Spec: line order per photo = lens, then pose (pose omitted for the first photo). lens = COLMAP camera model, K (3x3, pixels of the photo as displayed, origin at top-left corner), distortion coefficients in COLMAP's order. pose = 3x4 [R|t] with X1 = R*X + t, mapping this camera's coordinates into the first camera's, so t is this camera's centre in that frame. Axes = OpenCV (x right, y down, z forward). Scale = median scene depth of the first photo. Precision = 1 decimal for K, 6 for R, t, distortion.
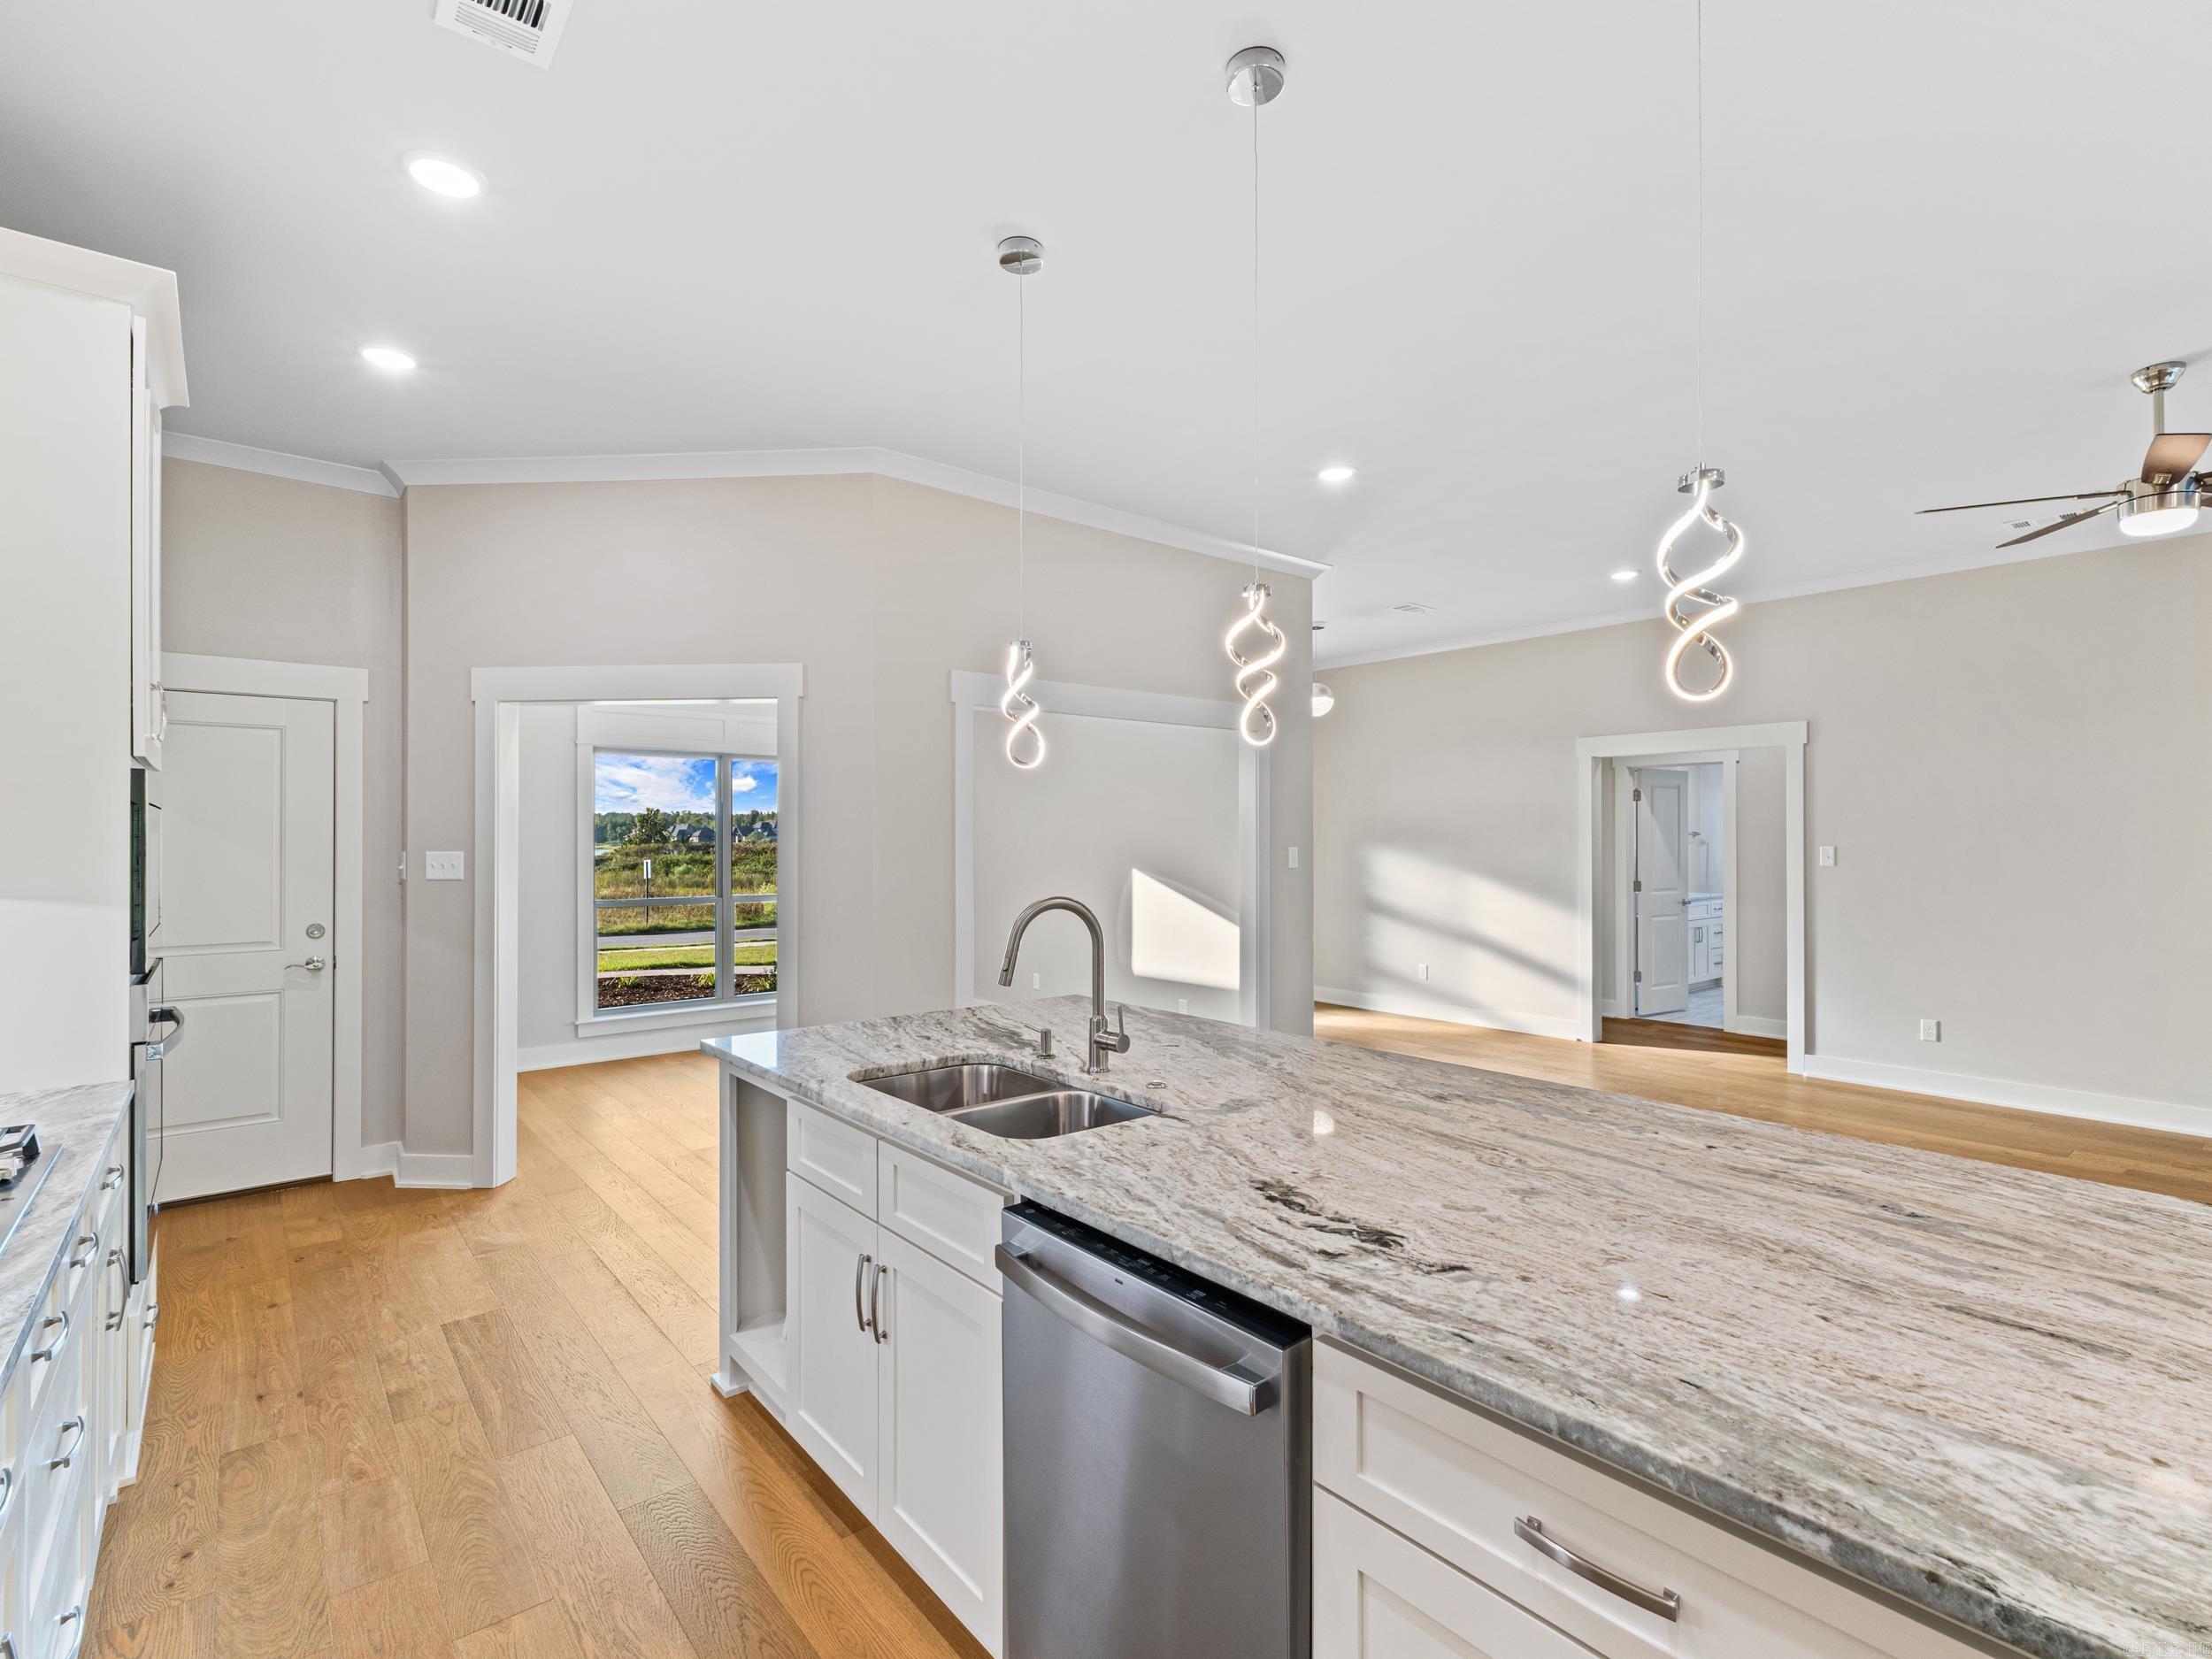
lens RADIAL K [[1049.1, 0, 1093.4], [0, 1049.1, 837.1], [0, 0, 1]] dist [0.007282, -0.001528]
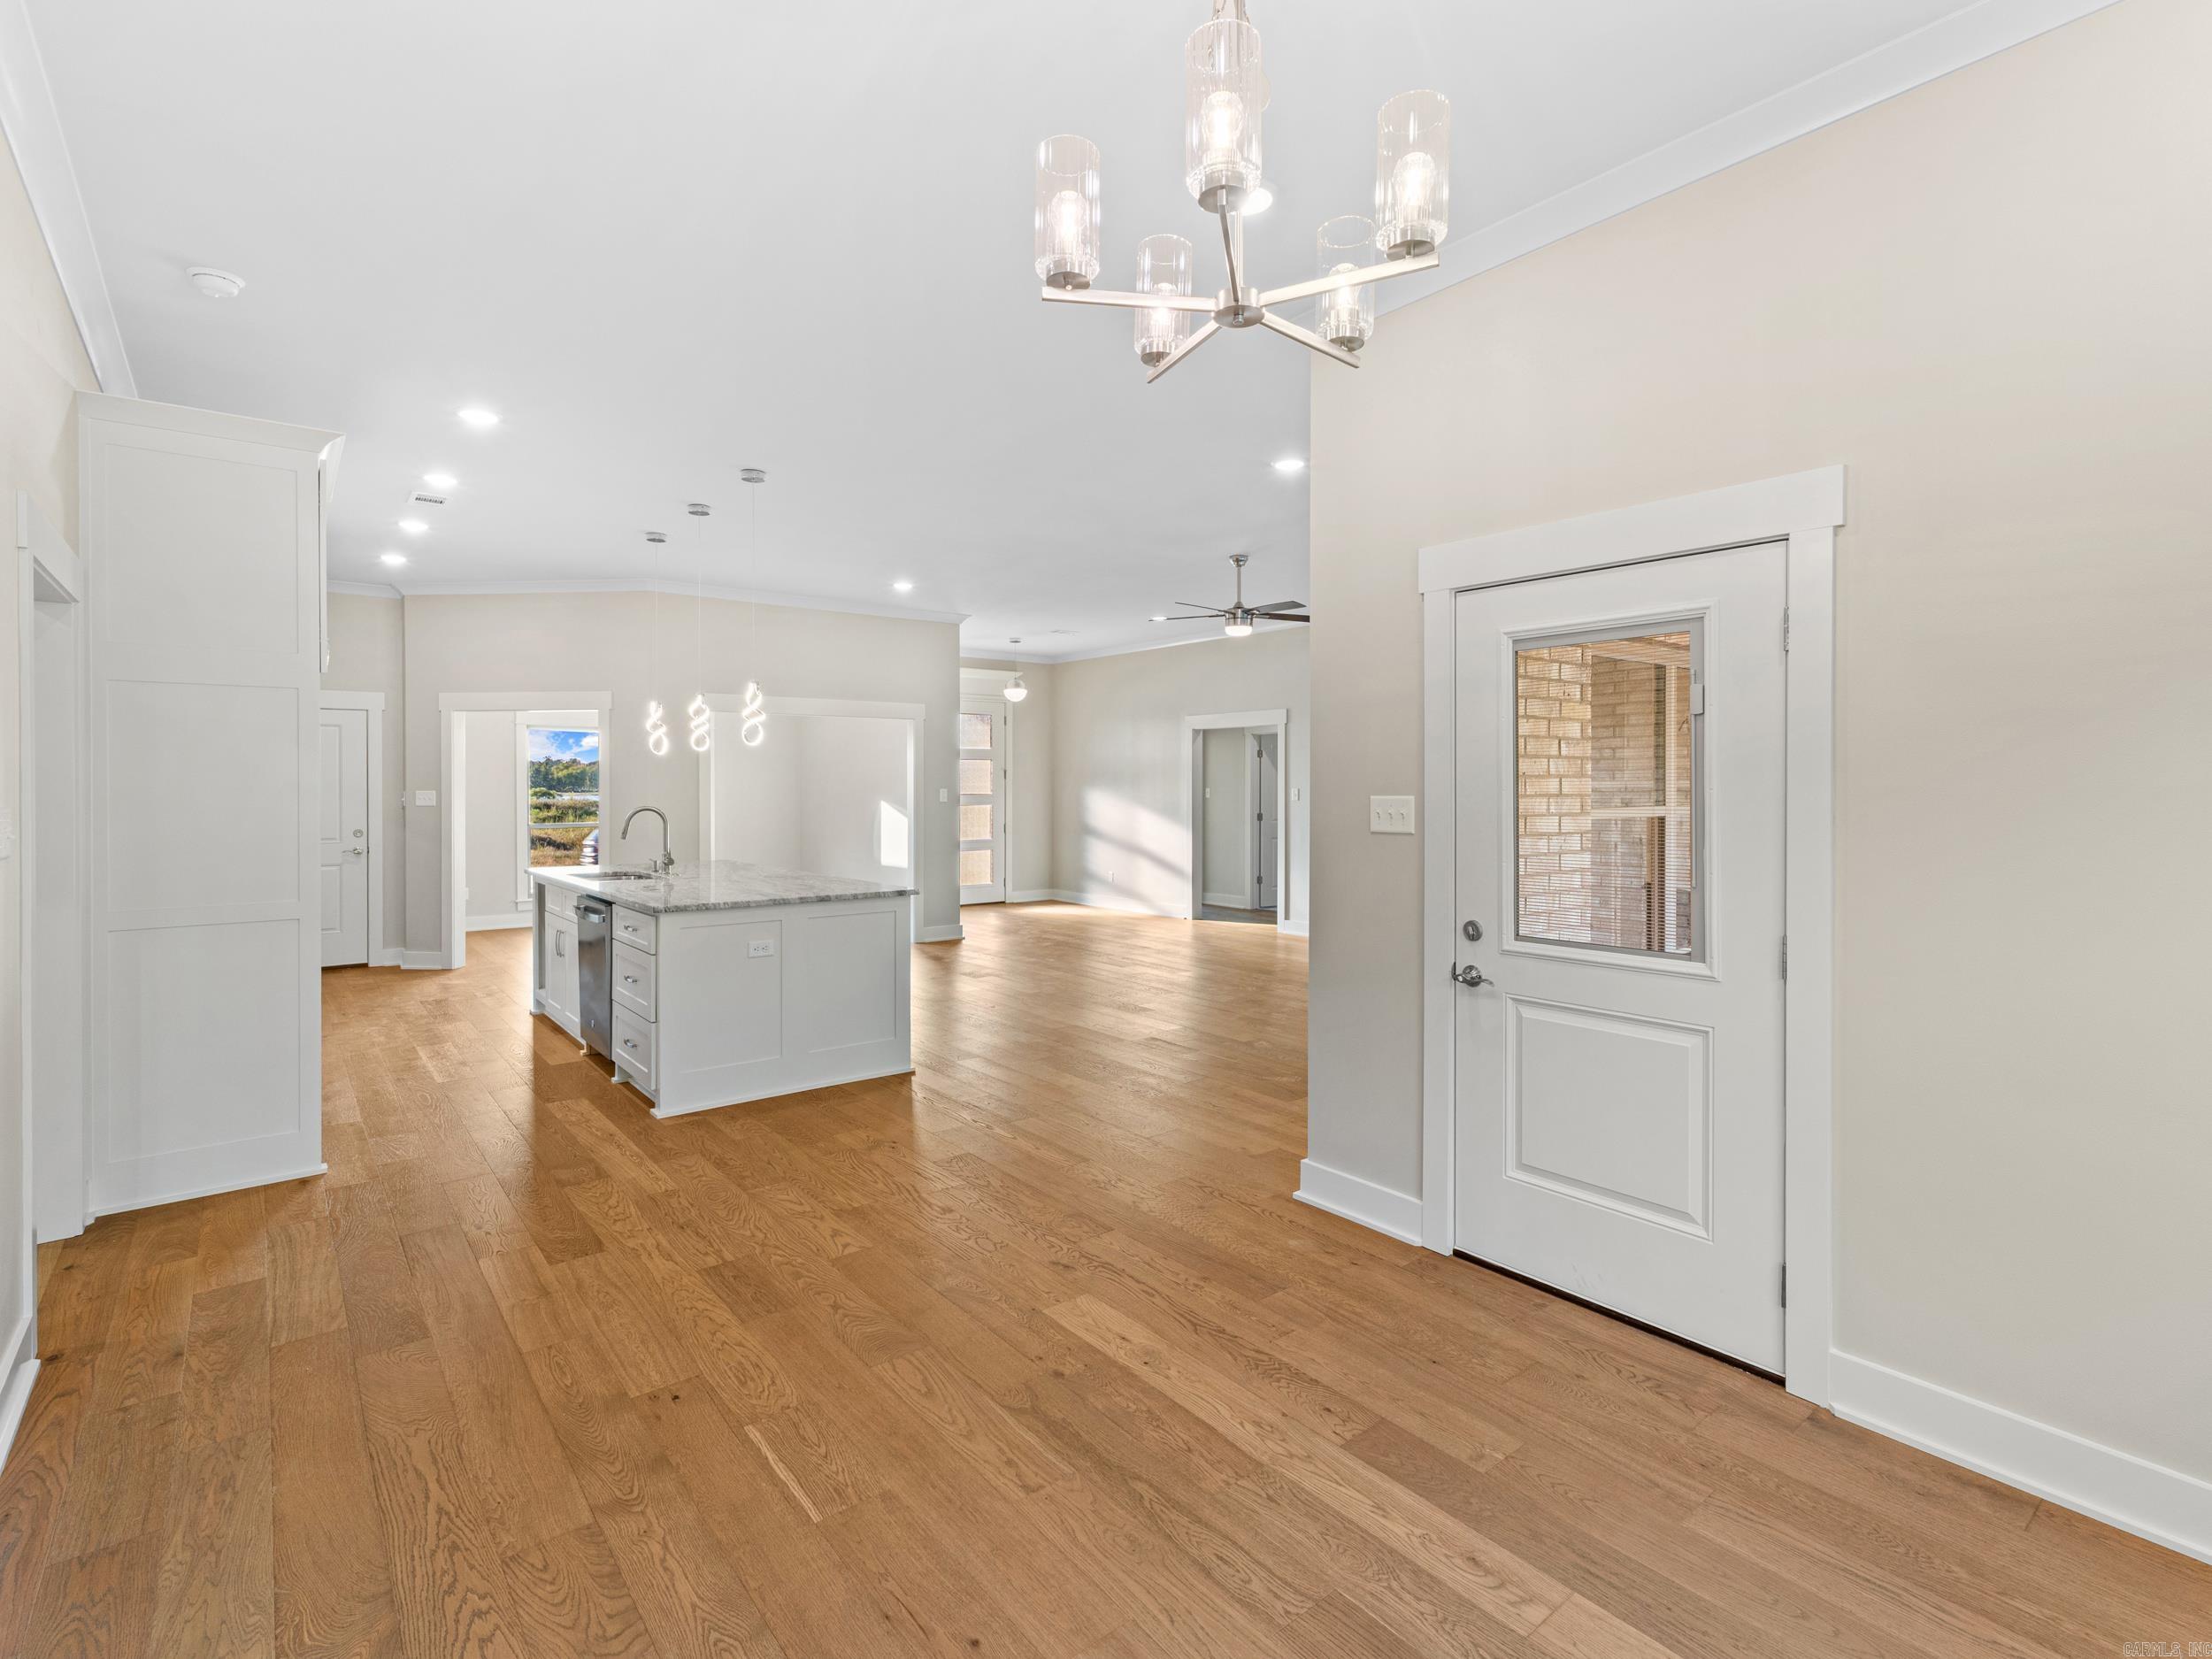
lens RADIAL K [[1049.1, 0, 1102.1], [0, 1049.1, 794.1], [0, 0, 1]] dist [0.007282, -0.001528]
pose [[0.999955, -0.002521, -0.009121, 0.191623], [0.002611, 0.999948, 0.009905, 0.001300], [0.009095, -0.009928, 0.999909, -0.273367]]
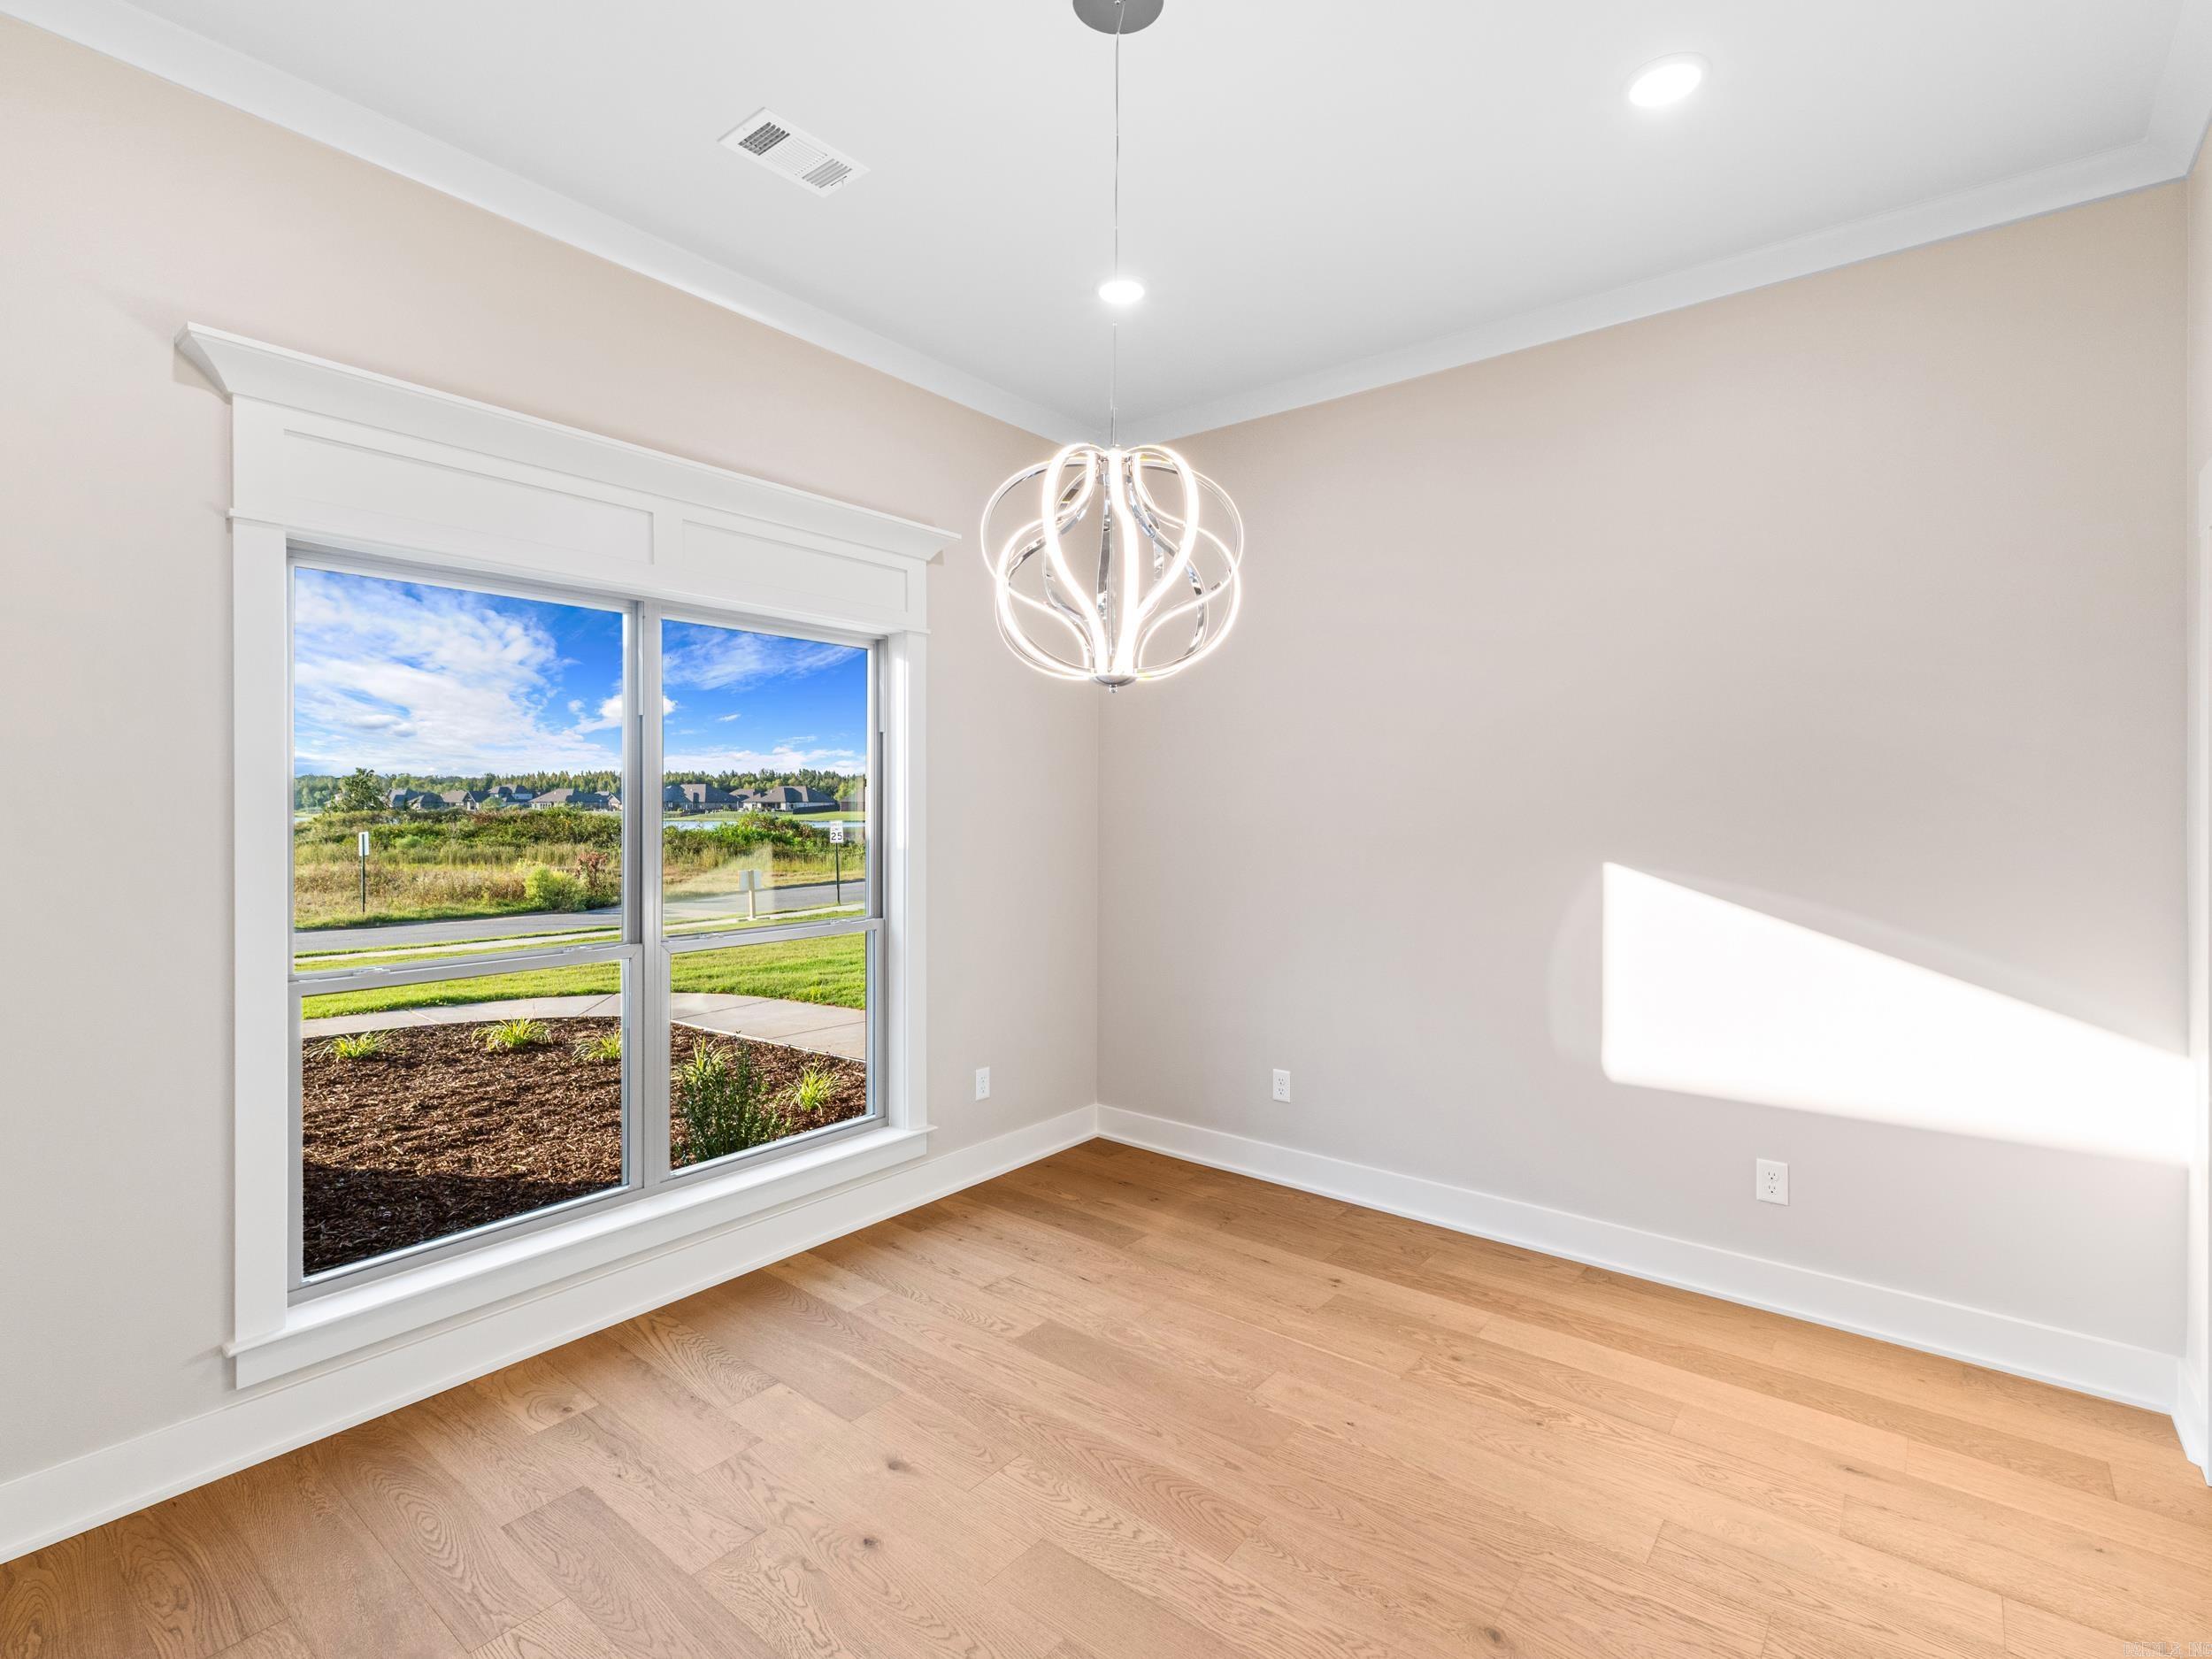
lens RADIAL K [[1049.1, 0, 1110.4], [0, 1049.1, 795.0], [0, 0, 1]] dist [0.007282, -0.001528]
pose [[0.975674, 0.005608, 0.219153, -0.136895], [-0.003560, 0.999946, -0.009737, -0.002786], [-0.219196, 0.008720, 0.975642, 0.278750]]
